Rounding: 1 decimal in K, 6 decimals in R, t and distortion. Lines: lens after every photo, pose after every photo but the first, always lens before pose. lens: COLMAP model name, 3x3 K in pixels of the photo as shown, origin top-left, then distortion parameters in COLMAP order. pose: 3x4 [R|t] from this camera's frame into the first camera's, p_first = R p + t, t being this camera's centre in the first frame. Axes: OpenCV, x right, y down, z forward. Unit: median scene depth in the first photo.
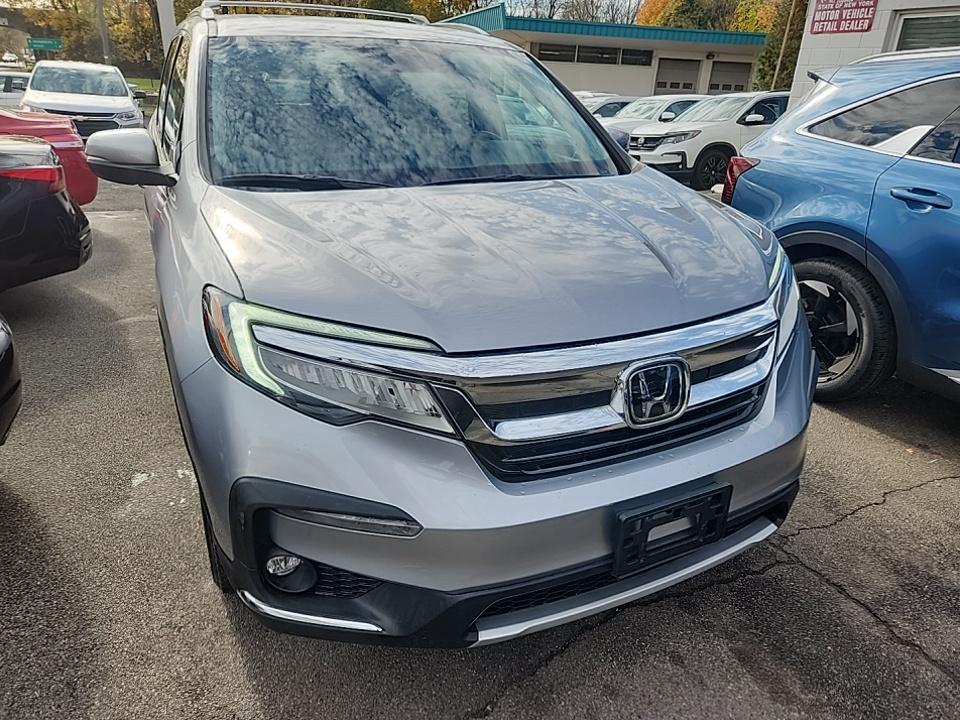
lens RADIAL K [[646.6, 0, 486.5], [0, 646.6, 360.6], [0, 0, 1]] dist [0.045538, -0.029276]
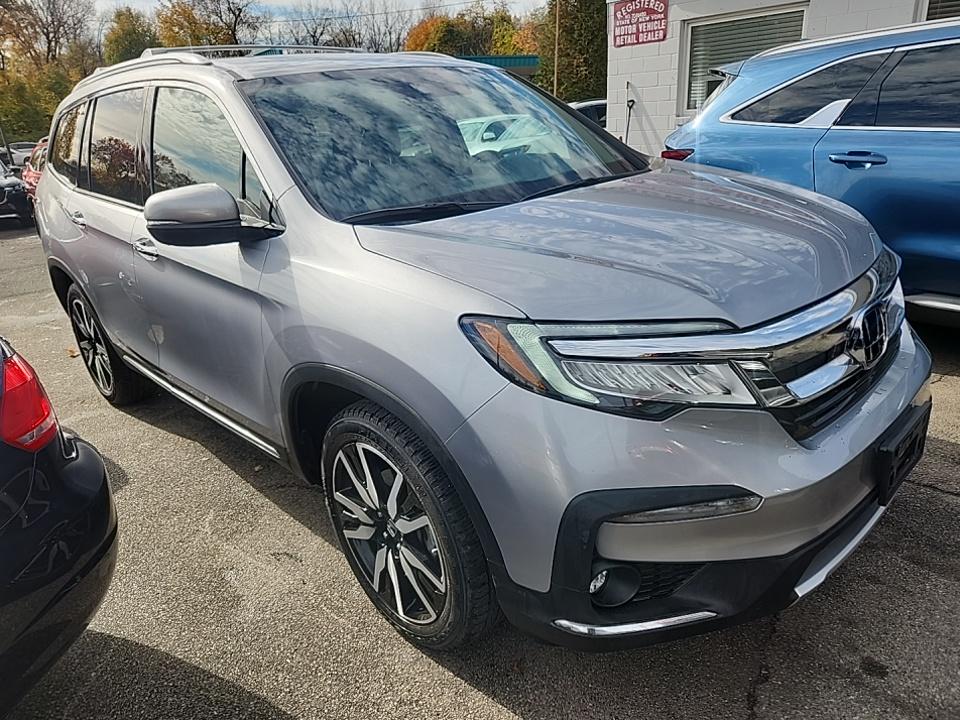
lens RADIAL K [[646.6, 0, 489.1], [0, 646.6, 356.1], [0, 0, 1]] dist [0.045538, -0.029276]
pose [[0.946985, -0.200571, 0.250980, -0.321998], [0.212481, 0.976939, -0.021001, -0.014811], [-0.240980, 0.073216, 0.967764, 0.036803]]
